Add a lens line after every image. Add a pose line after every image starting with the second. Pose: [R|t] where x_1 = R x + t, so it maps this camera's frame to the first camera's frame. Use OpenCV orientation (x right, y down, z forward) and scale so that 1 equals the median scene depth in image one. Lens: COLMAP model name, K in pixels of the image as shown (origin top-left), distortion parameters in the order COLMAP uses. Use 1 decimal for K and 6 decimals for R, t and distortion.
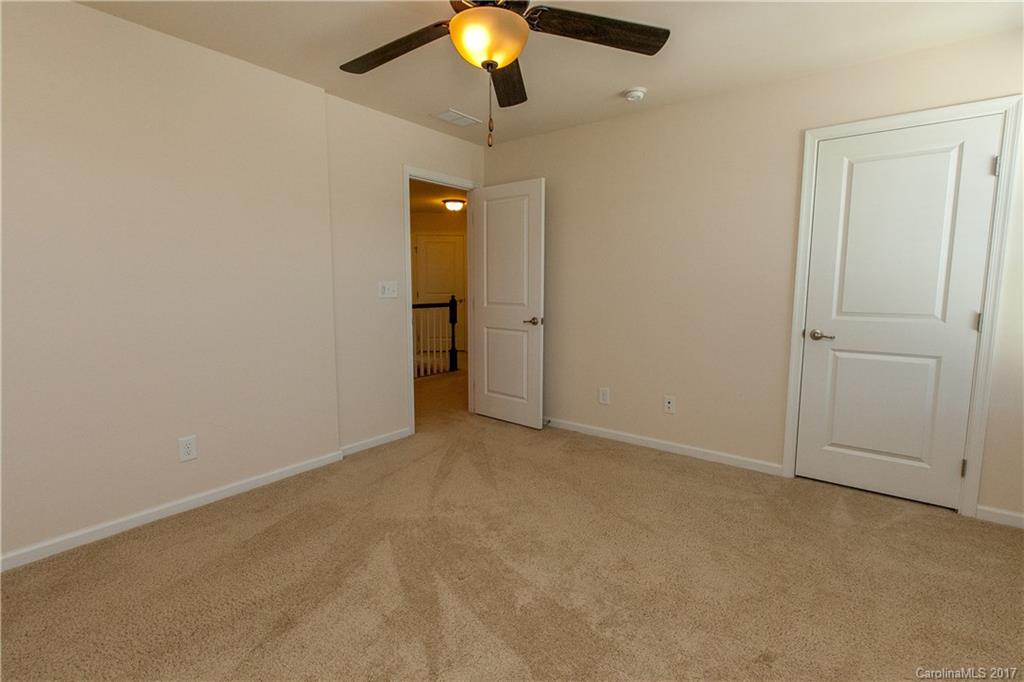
lens RADIAL K [[475.0, 0, 516.8], [0, 475.0, 340.1], [0, 0, 1]] dist [-0.000531, 0.000217]
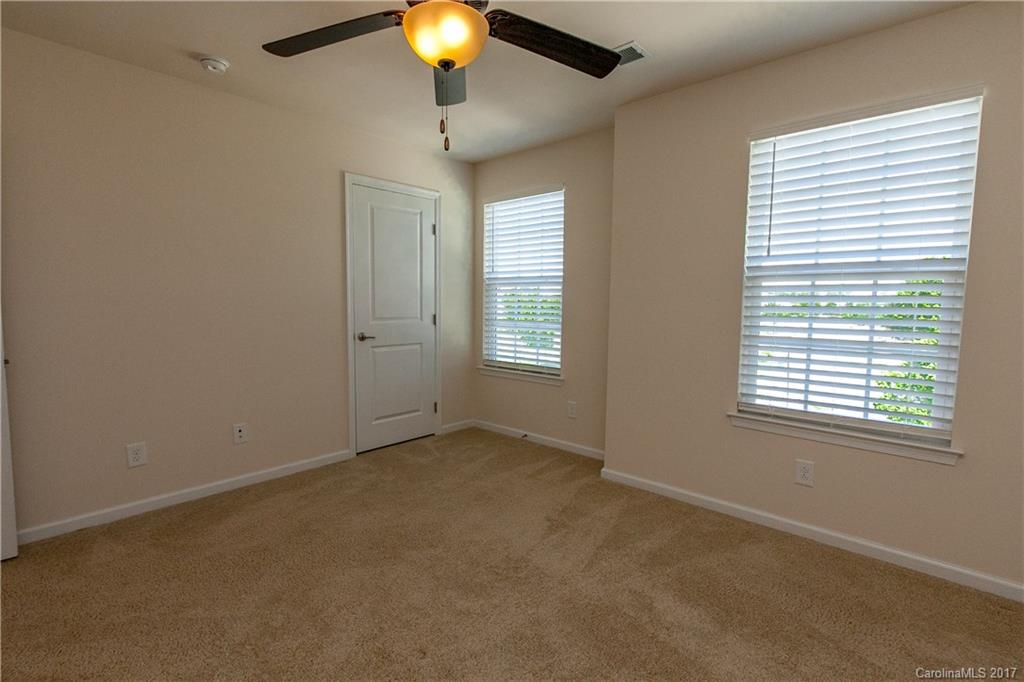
lens RADIAL K [[475.0, 0, 516.8], [0, 475.0, 340.1], [0, 0, 1]] dist [-0.000531, 0.000217]
pose [[0.079070, -0.089156, 0.992874, -0.628898], [0.106097, 0.991088, 0.080546, -0.064402], [-0.991207, 0.098972, 0.087824, 0.511434]]
